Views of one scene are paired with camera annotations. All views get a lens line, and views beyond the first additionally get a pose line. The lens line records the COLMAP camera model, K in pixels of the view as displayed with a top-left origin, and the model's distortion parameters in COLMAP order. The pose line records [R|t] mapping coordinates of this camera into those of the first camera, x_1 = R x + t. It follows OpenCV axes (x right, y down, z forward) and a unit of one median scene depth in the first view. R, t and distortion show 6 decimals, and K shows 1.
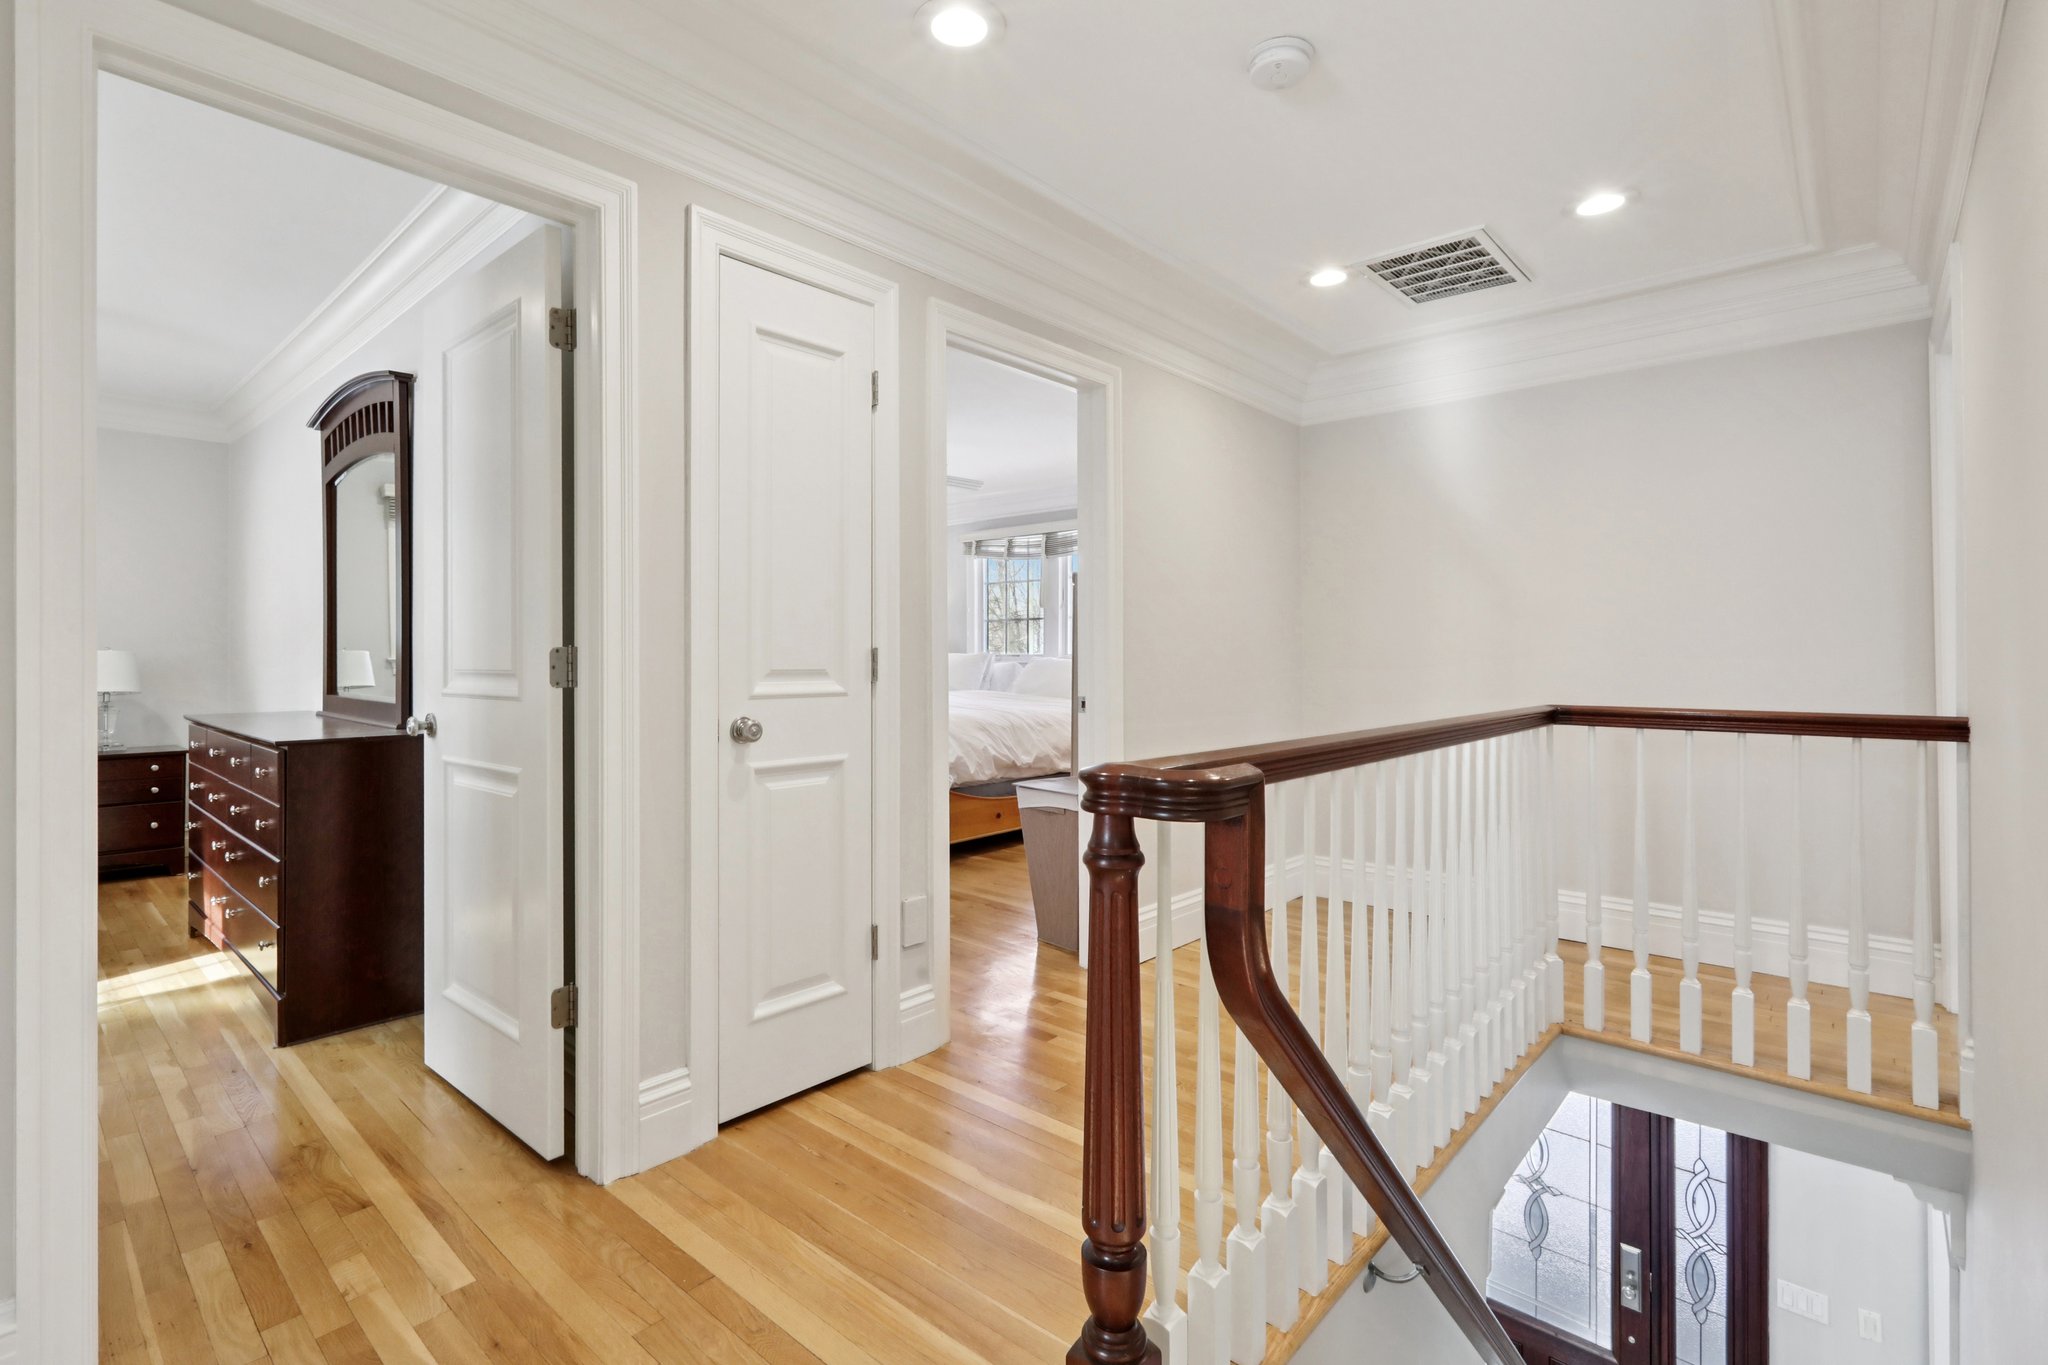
lens RADIAL K [[960.5, 0, 1016.2], [0, 960.5, 657.1], [0, 0, 1]] dist [0.000107, 0.000034]
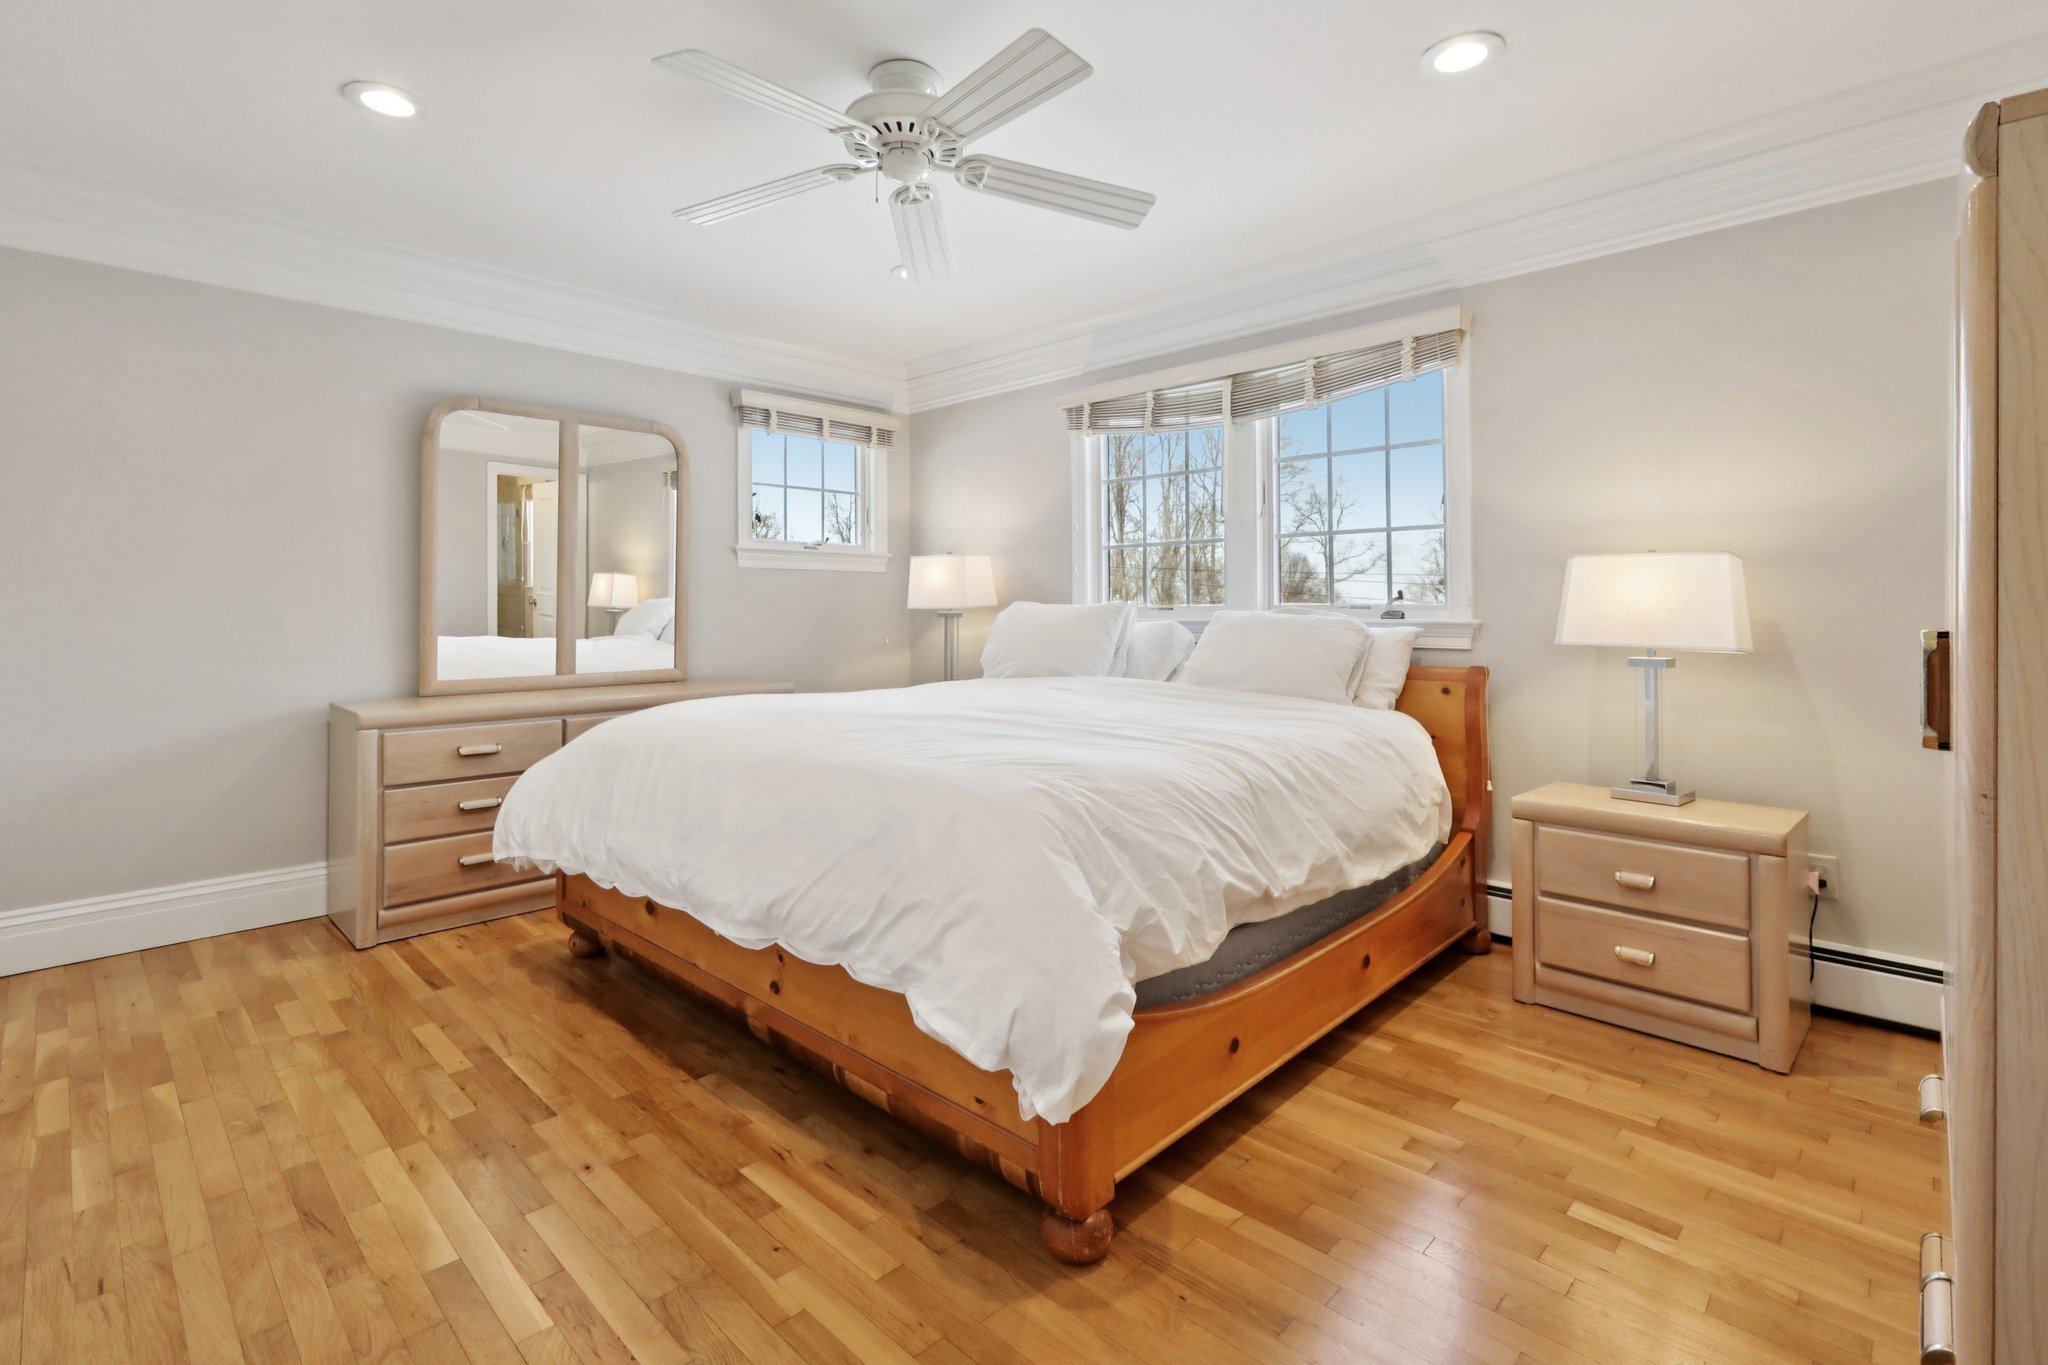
lens RADIAL K [[934.2, 0, 1023.4], [0, 934.2, 606.2], [0, 0, 1]] dist [0.000149, 0.000012]
pose [[0.999107, -0.004361, -0.042019, -0.077276], [0.004179, 0.999982, -0.004396, -0.000541], [0.042037, 0.004216, 0.999107, 0.598686]]
